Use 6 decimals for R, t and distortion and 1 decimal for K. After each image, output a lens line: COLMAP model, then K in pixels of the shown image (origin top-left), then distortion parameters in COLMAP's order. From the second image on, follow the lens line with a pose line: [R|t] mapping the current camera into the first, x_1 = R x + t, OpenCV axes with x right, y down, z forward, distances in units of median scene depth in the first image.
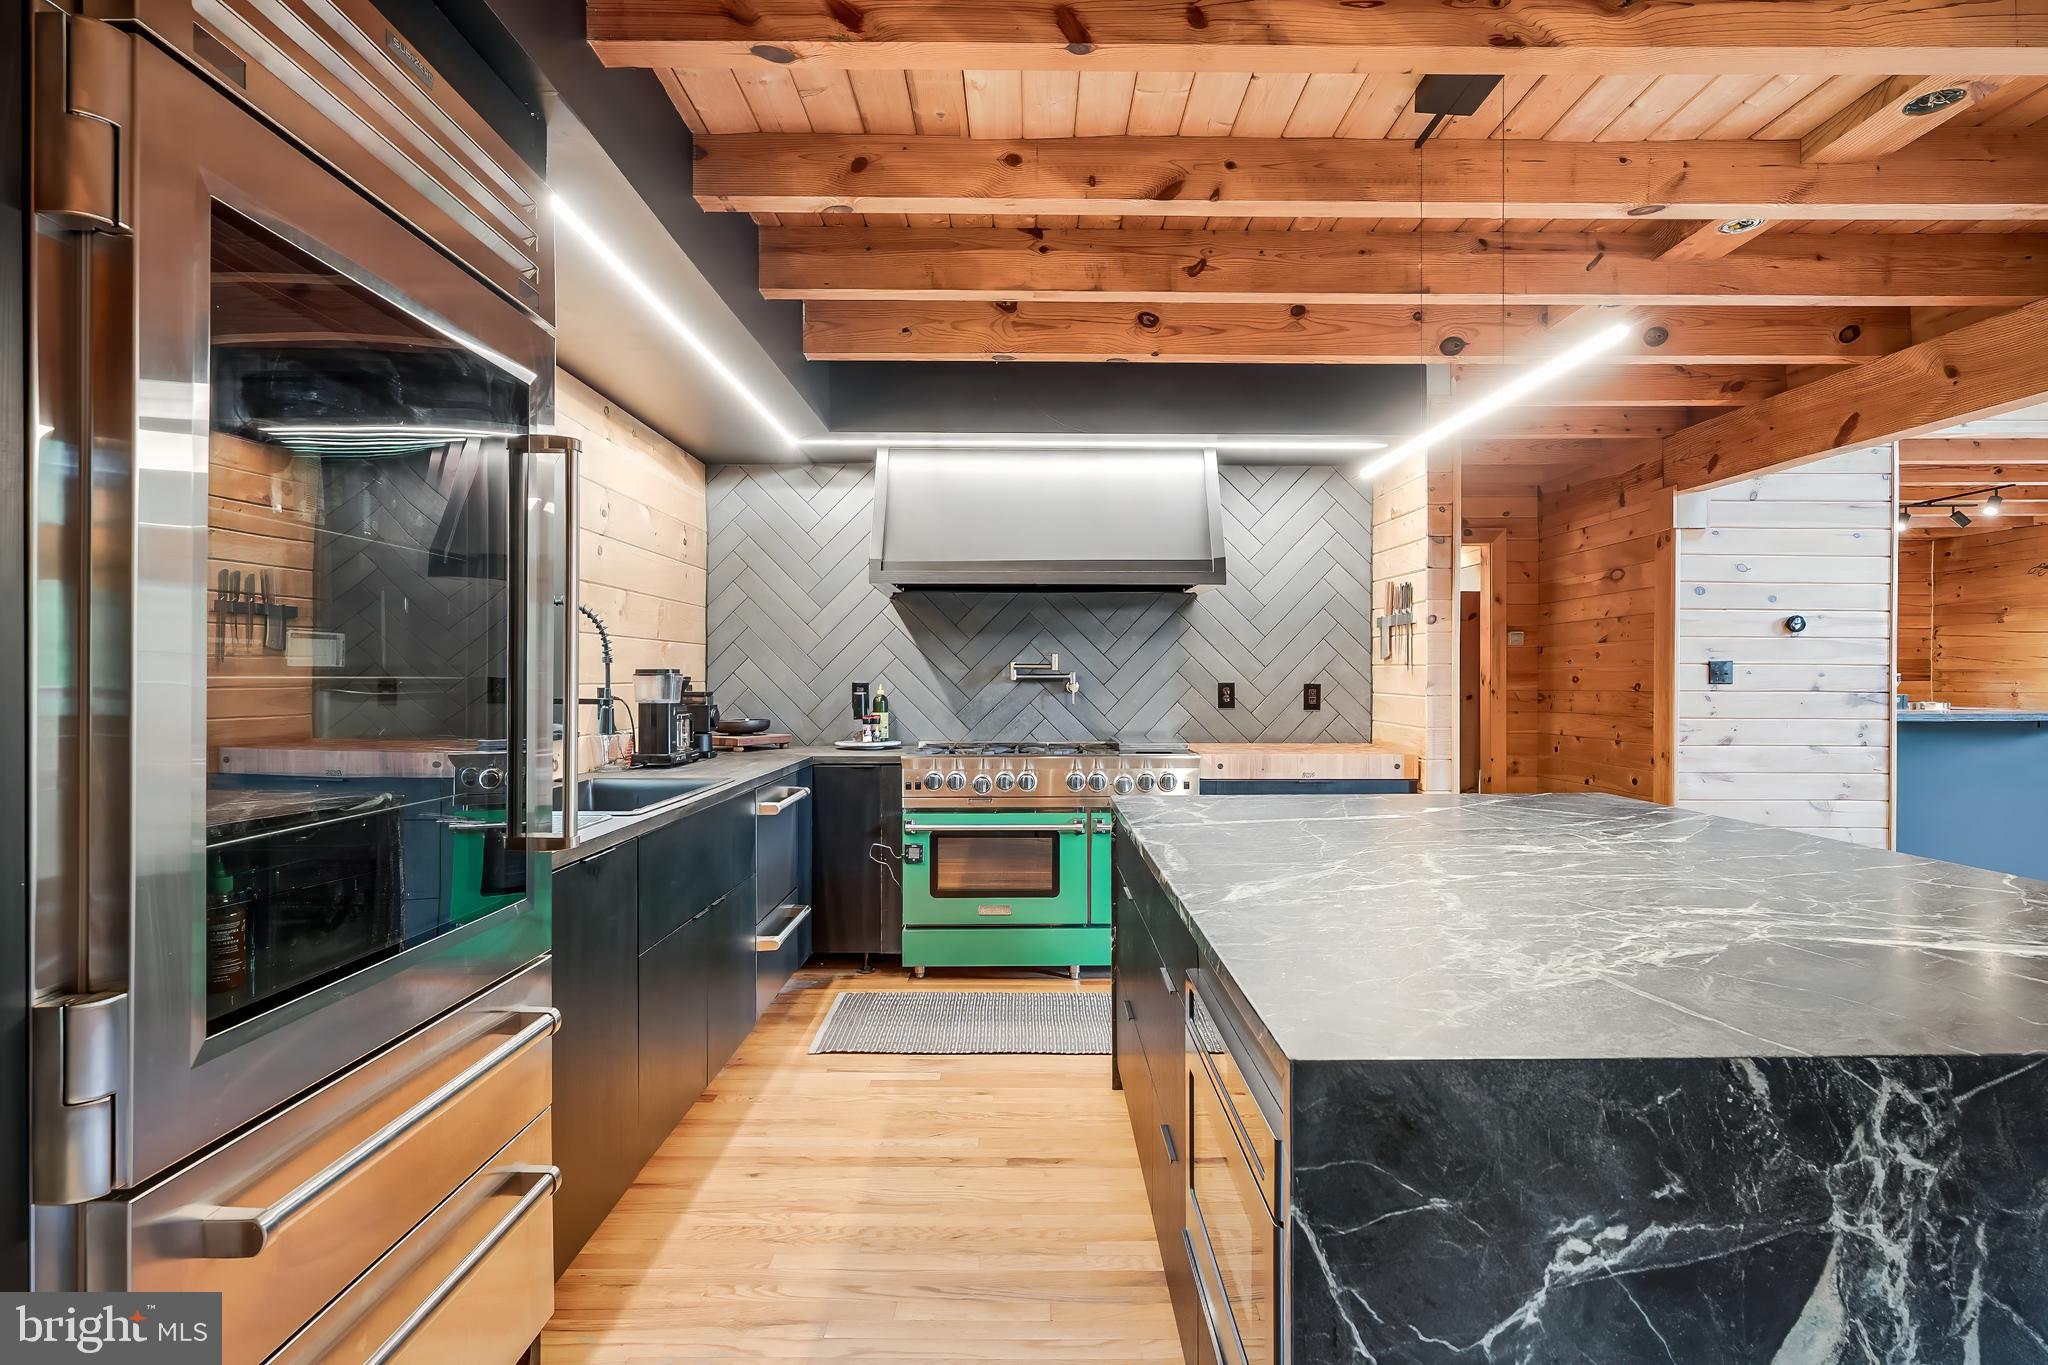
lens RADIAL K [[1018.7, 0, 1024.0], [0, 1018.7, 682.5], [0, 0, 1]] dist [0.000383, 0.000018]
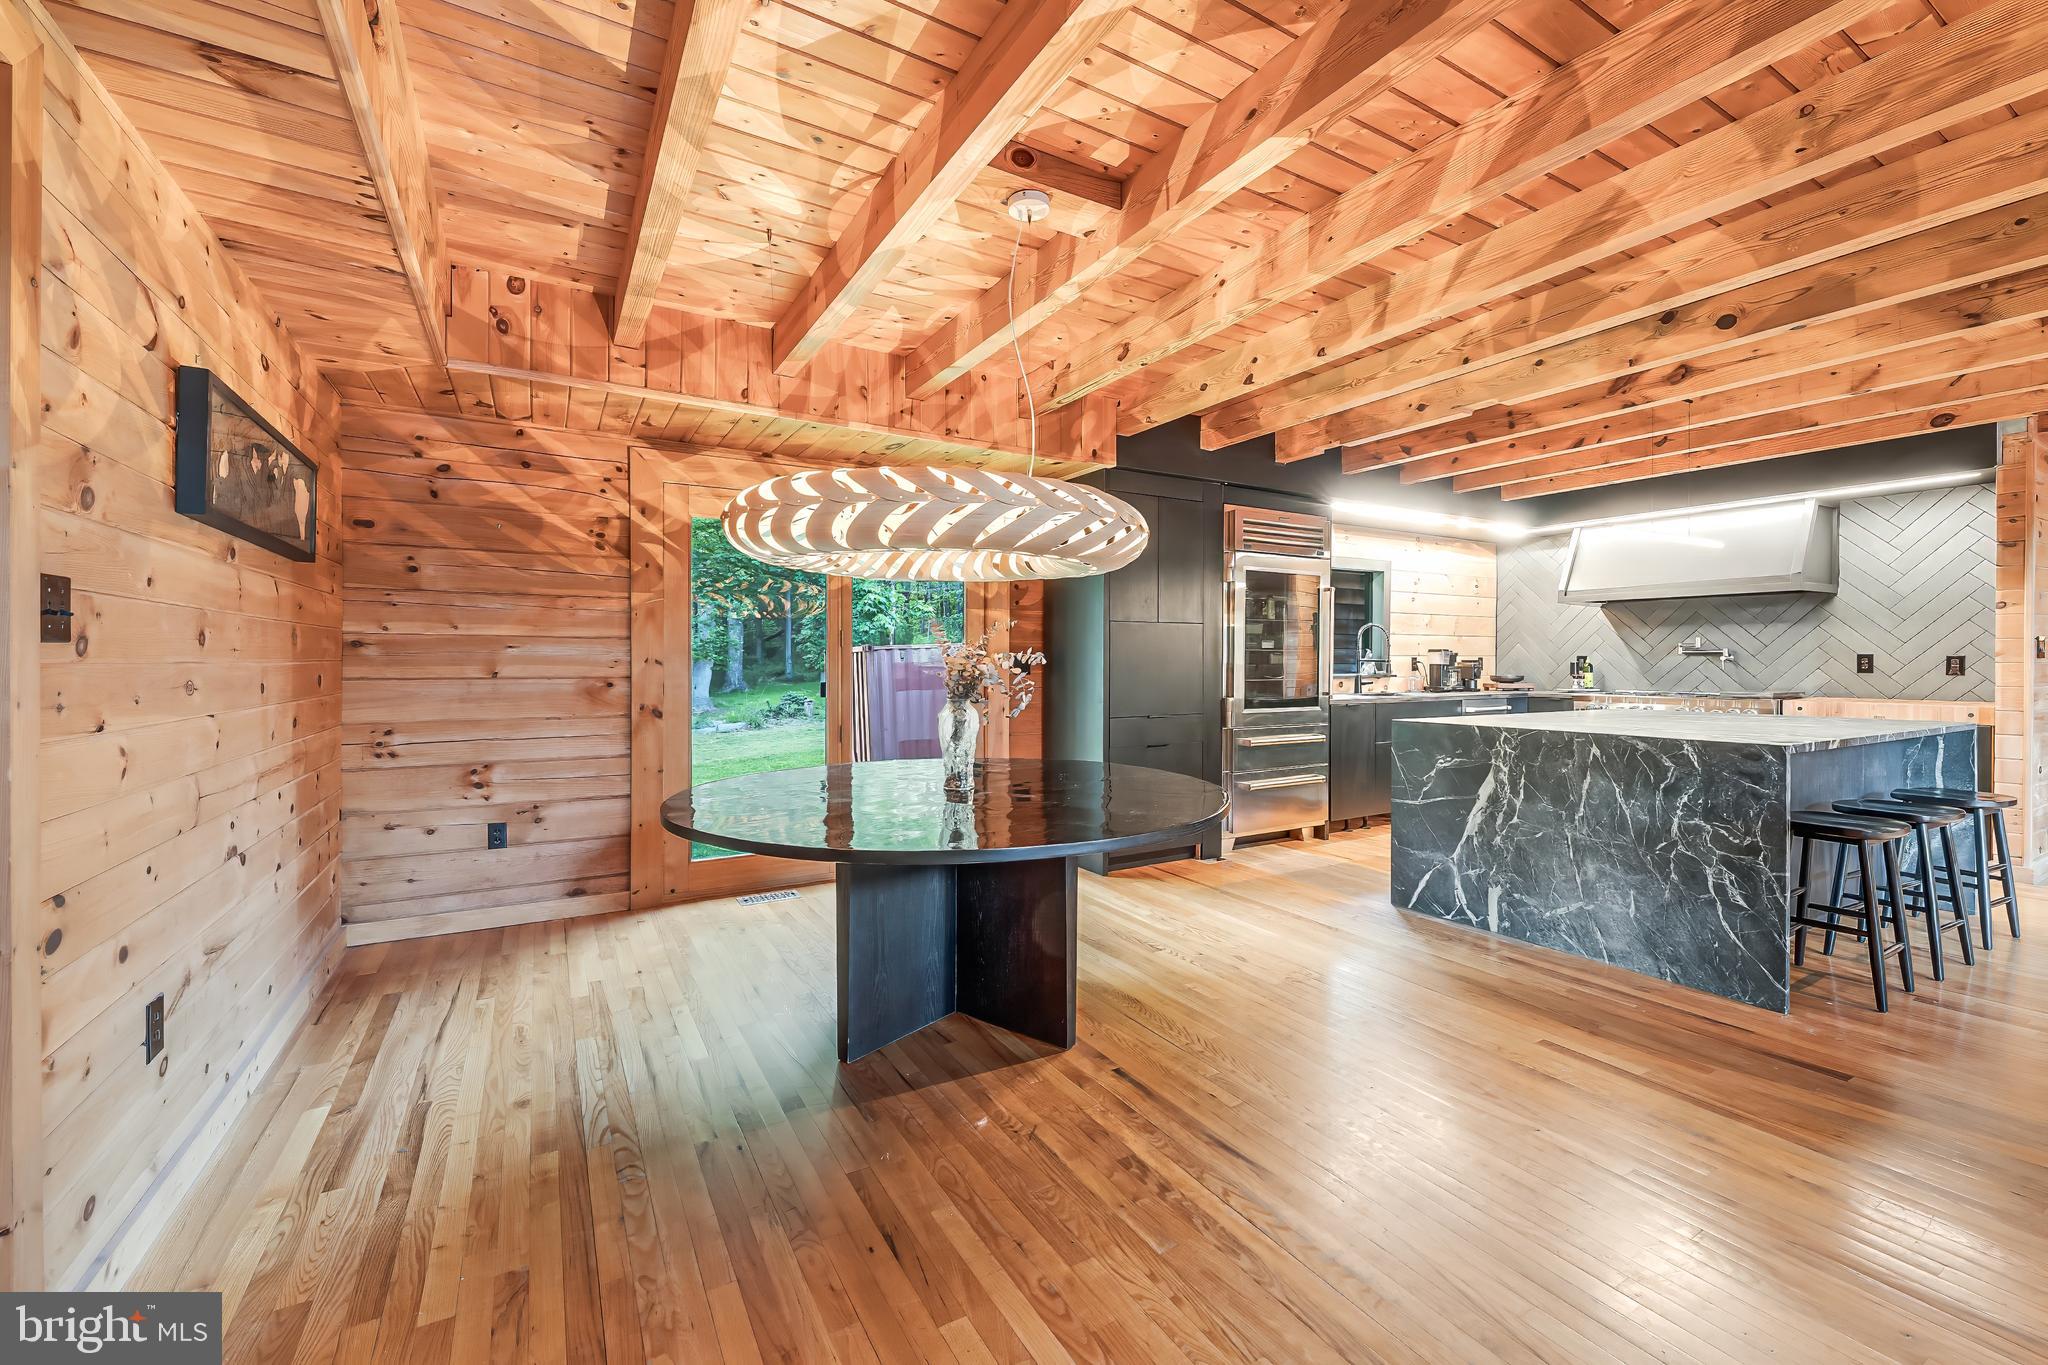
lens RADIAL K [[832.1, 0, 1037.6], [0, 832.1, 666.2], [0, 0, 1]] dist [-0.001034, -0.000460]
pose [[0.508698, 0.005587, -0.860927, 0.618266], [-0.004572, 0.999982, 0.003788, 0.017264], [0.860933, 0.002009, 0.508715, -0.562899]]
